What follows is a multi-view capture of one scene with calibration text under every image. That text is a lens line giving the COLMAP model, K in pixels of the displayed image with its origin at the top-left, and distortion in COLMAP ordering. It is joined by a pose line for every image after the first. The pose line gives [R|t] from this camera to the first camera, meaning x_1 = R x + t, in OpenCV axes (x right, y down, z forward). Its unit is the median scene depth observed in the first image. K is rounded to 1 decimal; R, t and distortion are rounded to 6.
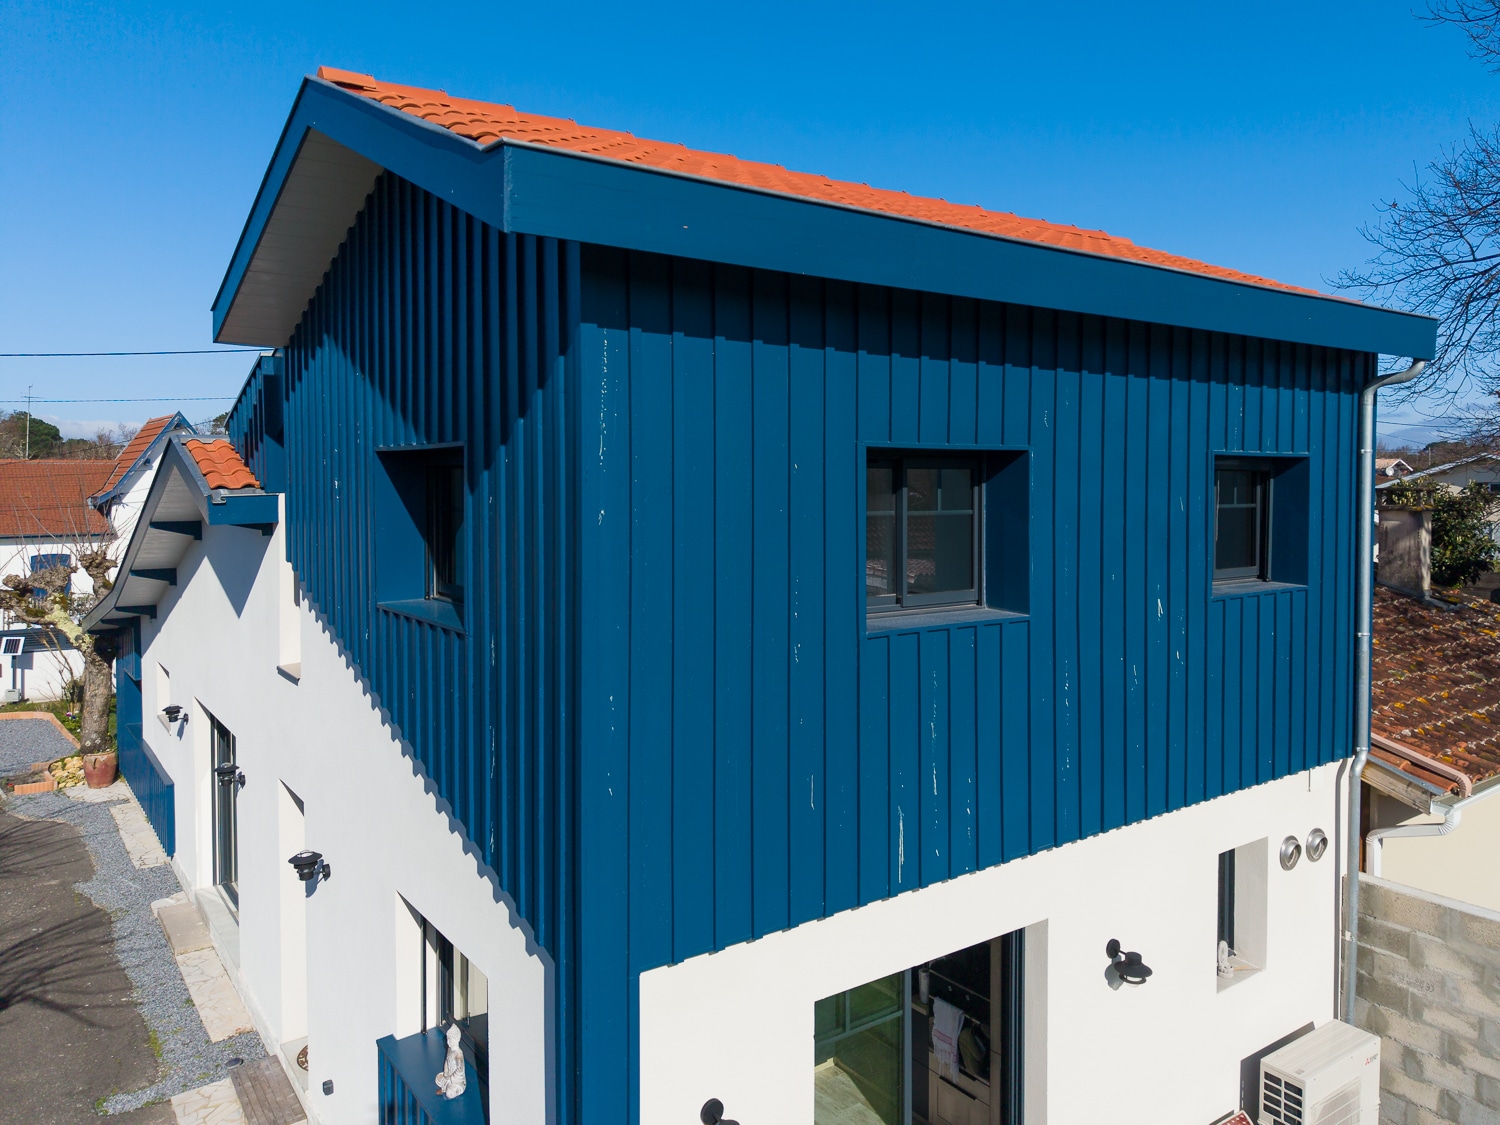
lens RADIAL K [[1172.3, 0, 824.8], [0, 1172.3, 531.9], [0, 0, 1]] dist [0.017223, -0.015566]
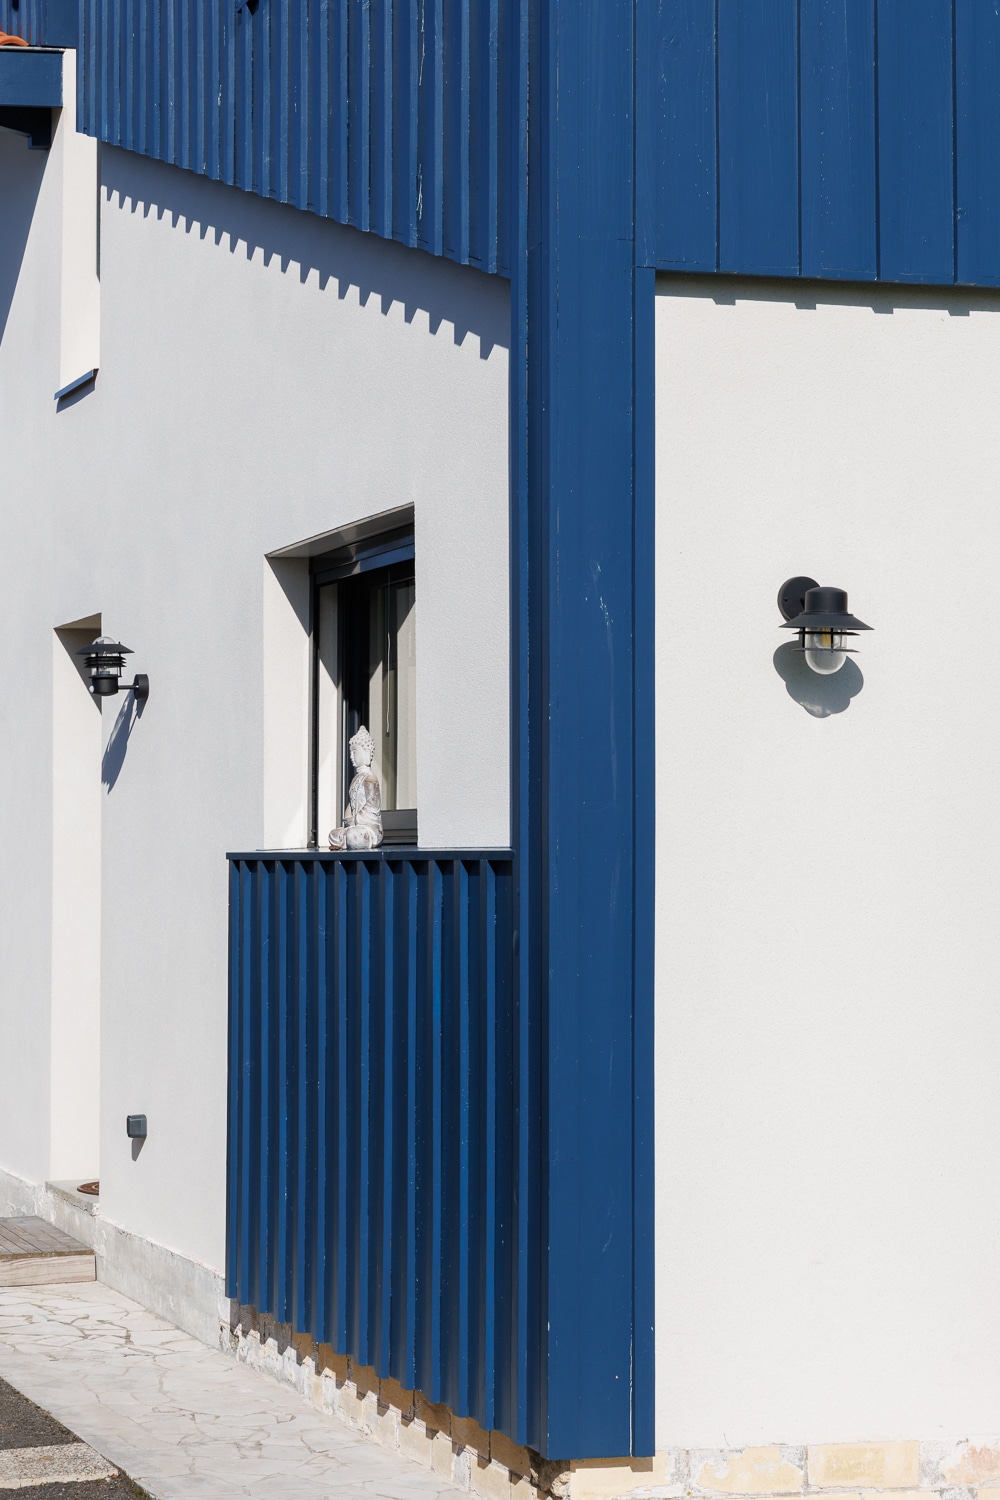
lens RADIAL K [[3209.9, 0, 492.5], [0, 3209.9, 738.0], [0, 0, 1]] dist [0.086431, 0.000000]
pose [[0.956391, -0.004482, -0.292054, 0.124138], [-0.011910, 0.998452, -0.054325, 0.393234], [0.291846, 0.055435, 0.954858, -0.273797]]
